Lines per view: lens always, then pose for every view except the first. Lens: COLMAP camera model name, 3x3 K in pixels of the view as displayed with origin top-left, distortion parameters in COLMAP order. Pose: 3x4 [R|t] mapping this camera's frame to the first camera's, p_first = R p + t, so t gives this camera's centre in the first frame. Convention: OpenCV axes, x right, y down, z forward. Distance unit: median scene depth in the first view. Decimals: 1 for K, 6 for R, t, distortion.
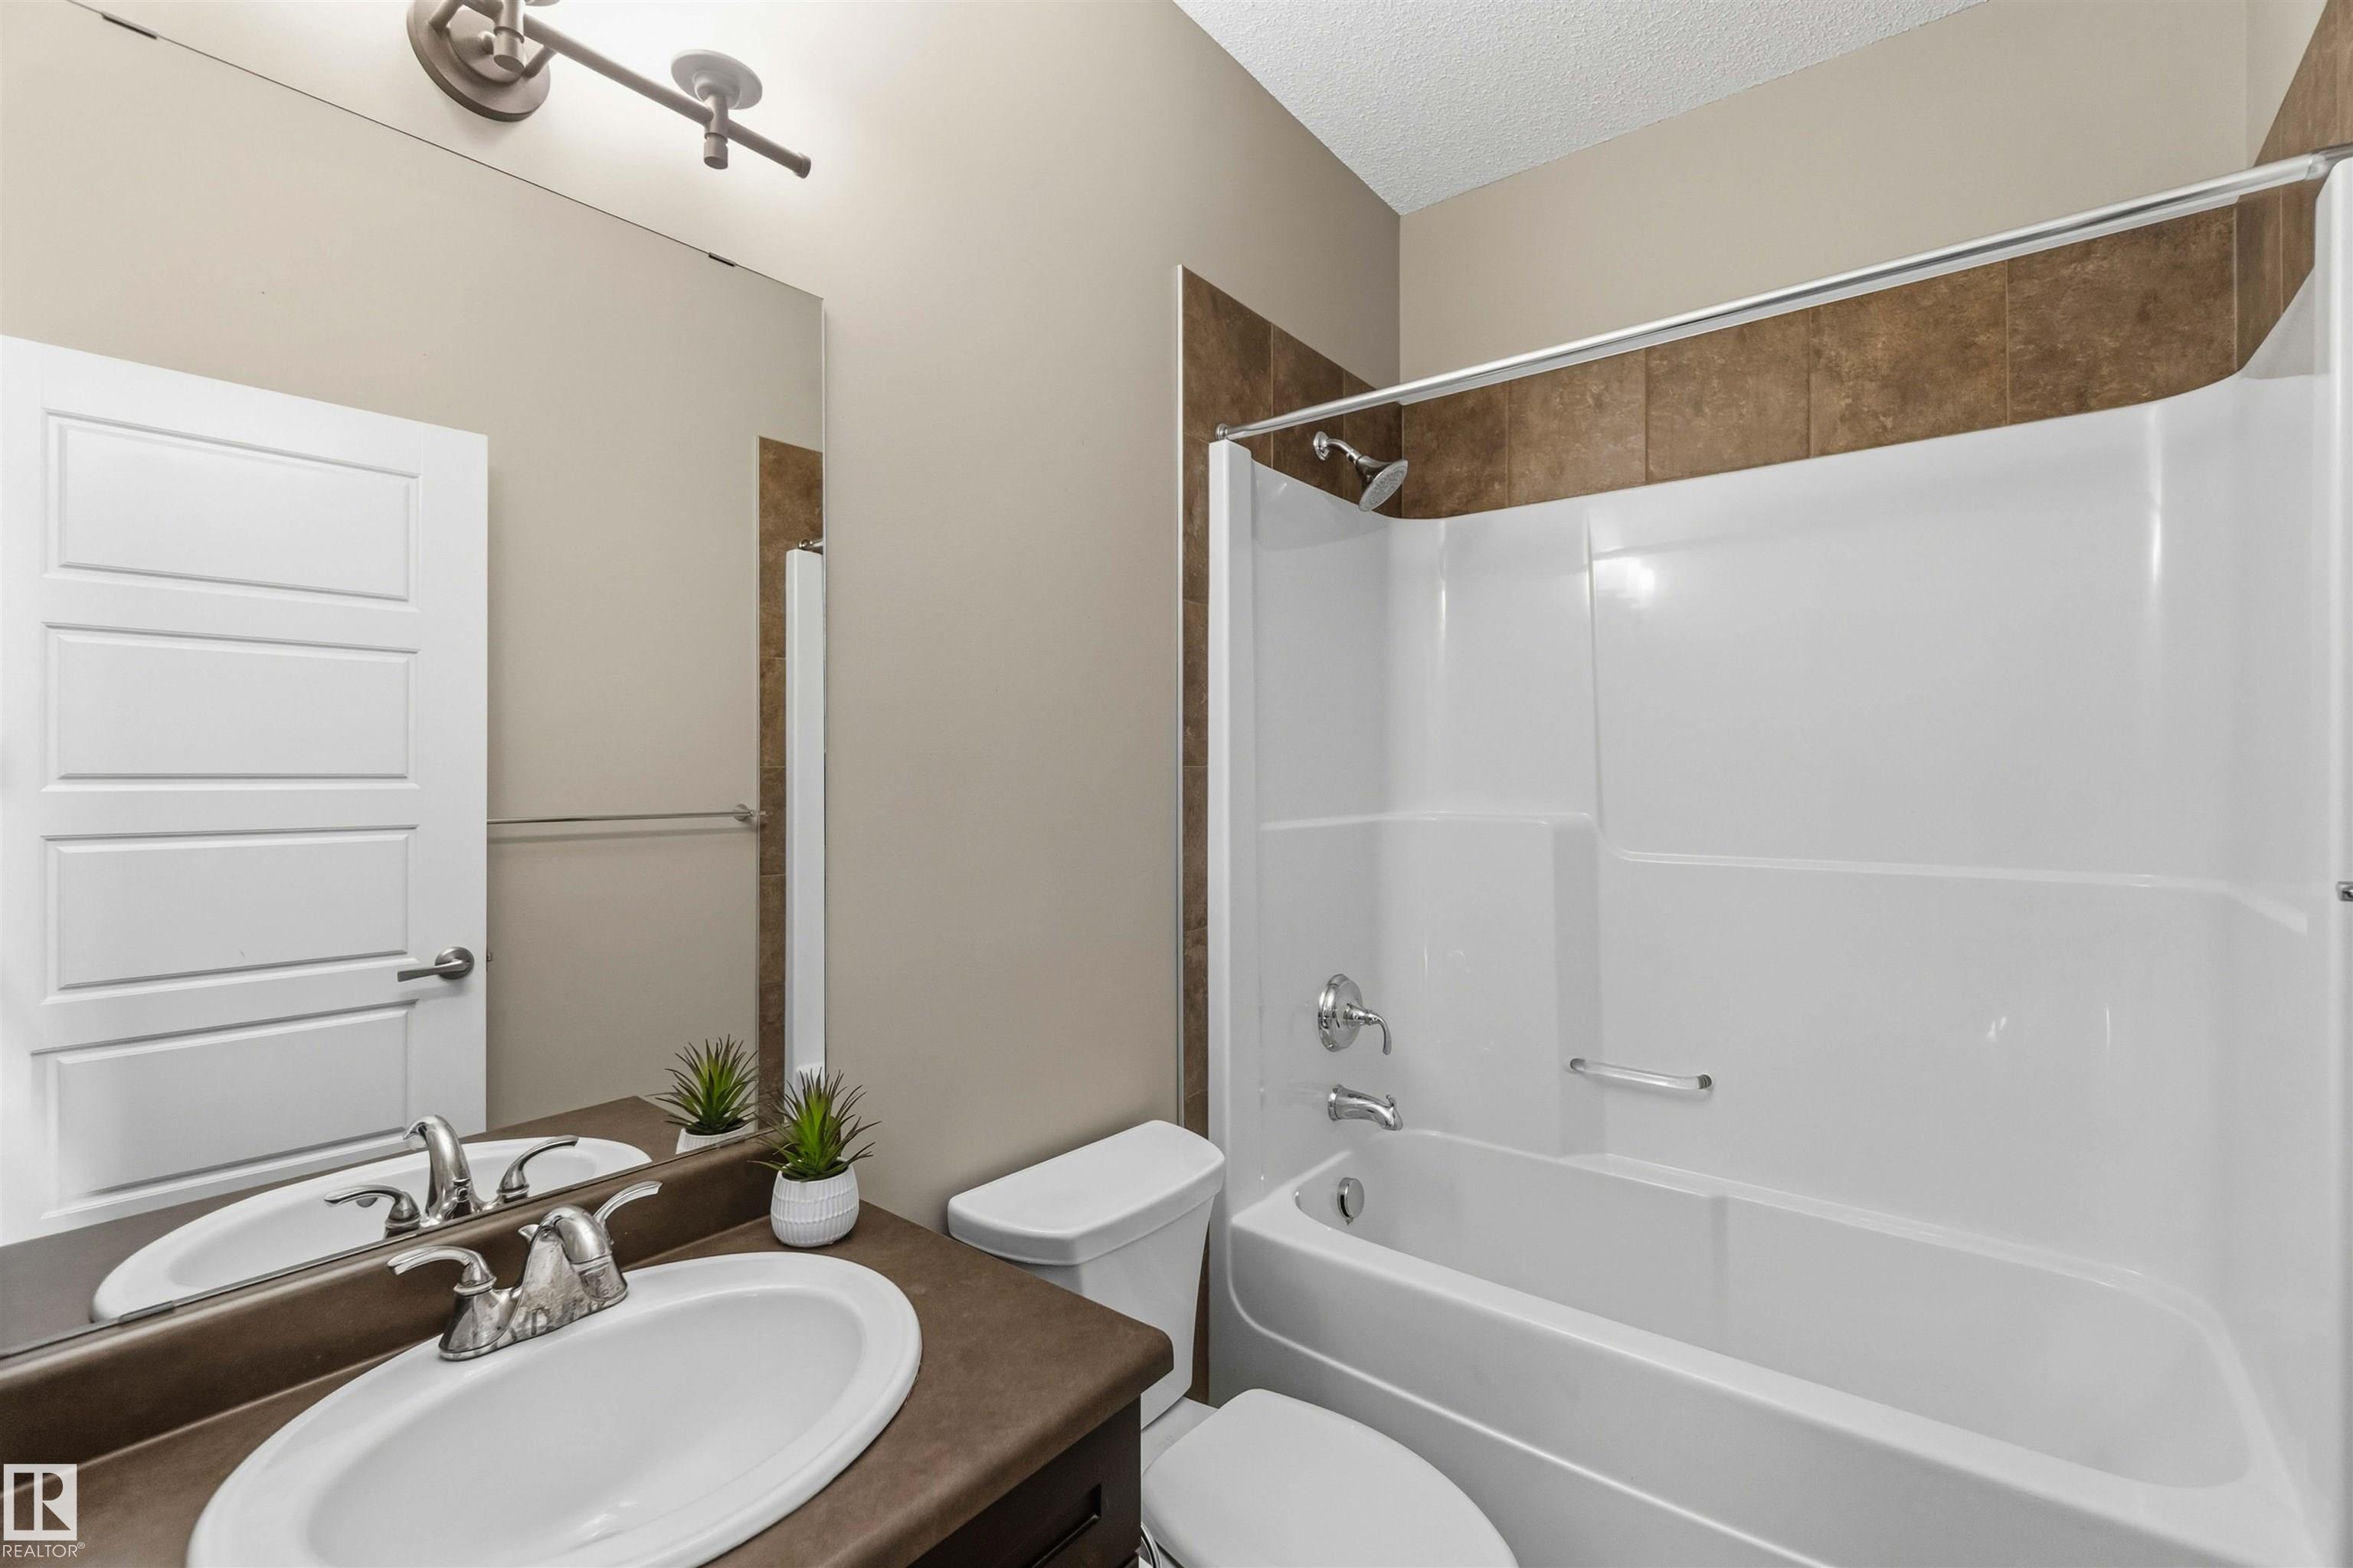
lens RADIAL K [[1022.2, 0, 1173.4], [0, 1022.2, 772.4], [0, 0, 1]] dist [-0.003316, 0.000438]
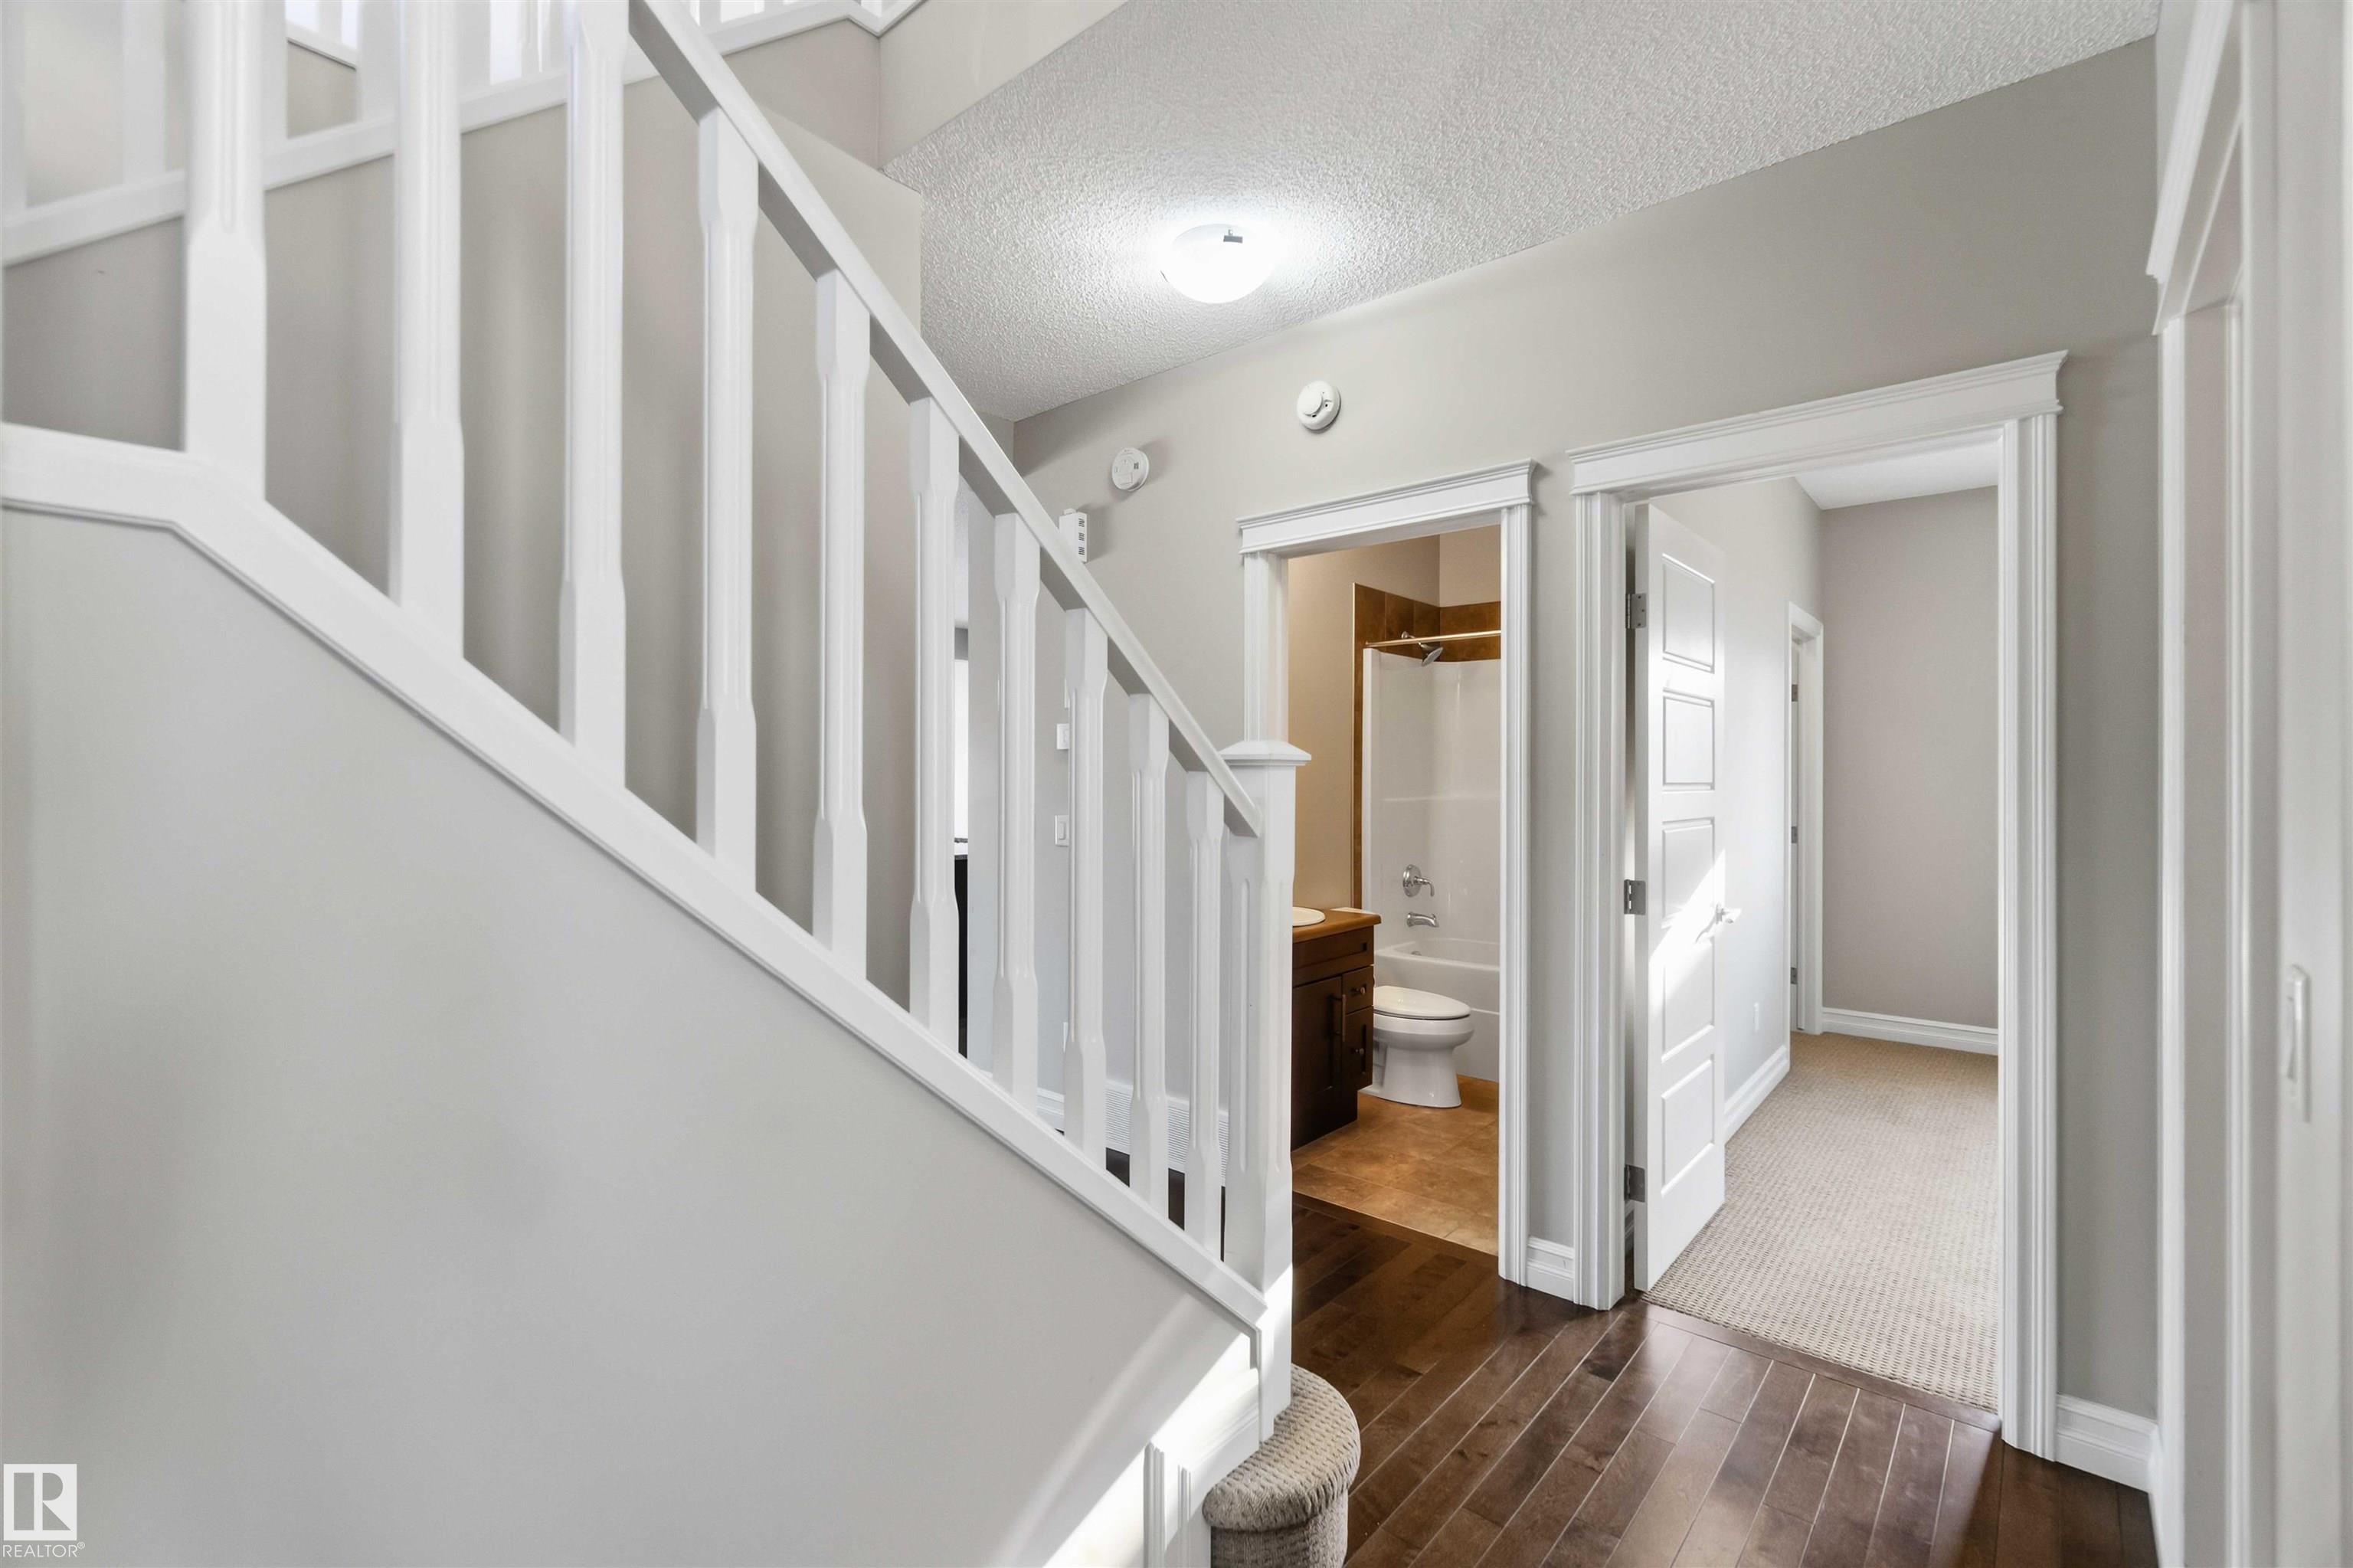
lens RADIAL K [[1022.2, 0, 1173.4], [0, 1022.2, 772.4], [0, 0, 1]] dist [-0.003316, 0.000438]
pose [[0.999210, 0.003890, -0.039556, -0.328618], [-0.004053, 0.999984, -0.004042, -0.001640], [0.039540, 0.004199, 0.999209, -1.528427]]
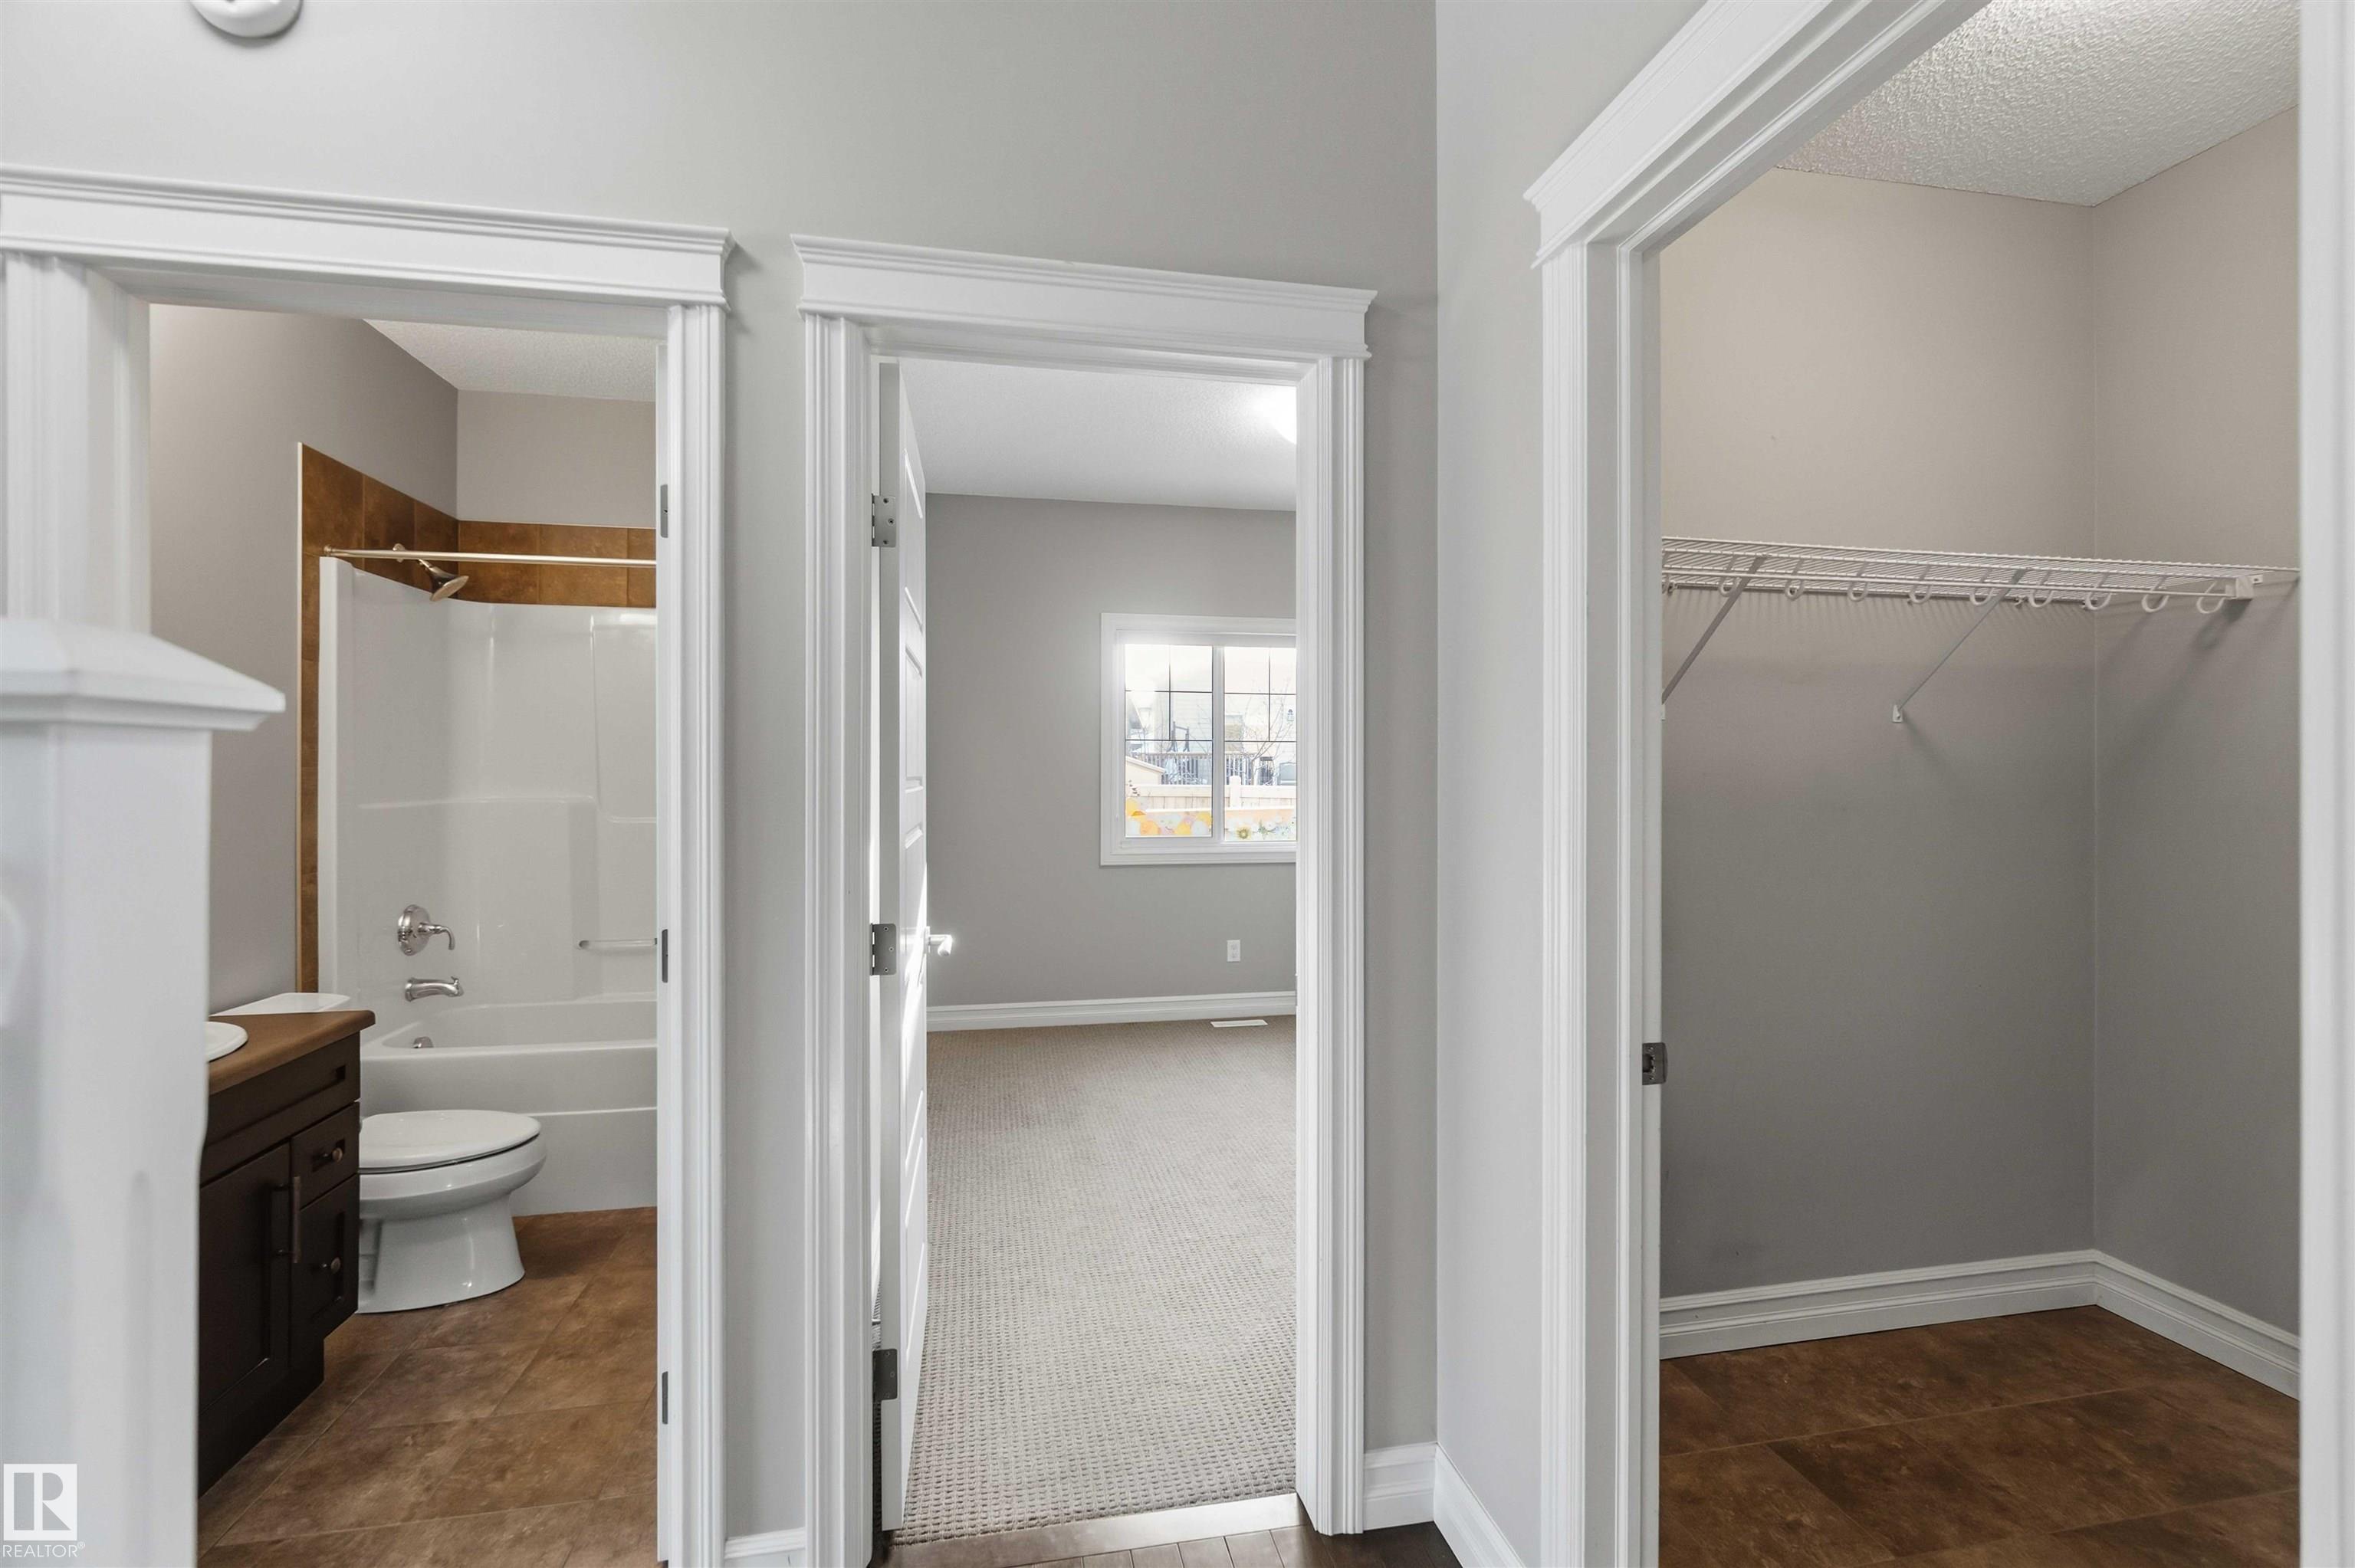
lens RADIAL K [[1022.8, 0, 1174.4], [0, 1022.8, 772.4], [0, 0, 1]] dist [-0.003316, 0.000438]
pose [[0.648434, 0.001349, 0.761270, -0.292661], [-0.001457, 0.999999, -0.000532, 0.000282], [-0.761269, -0.000764, 0.648435, -0.949834]]
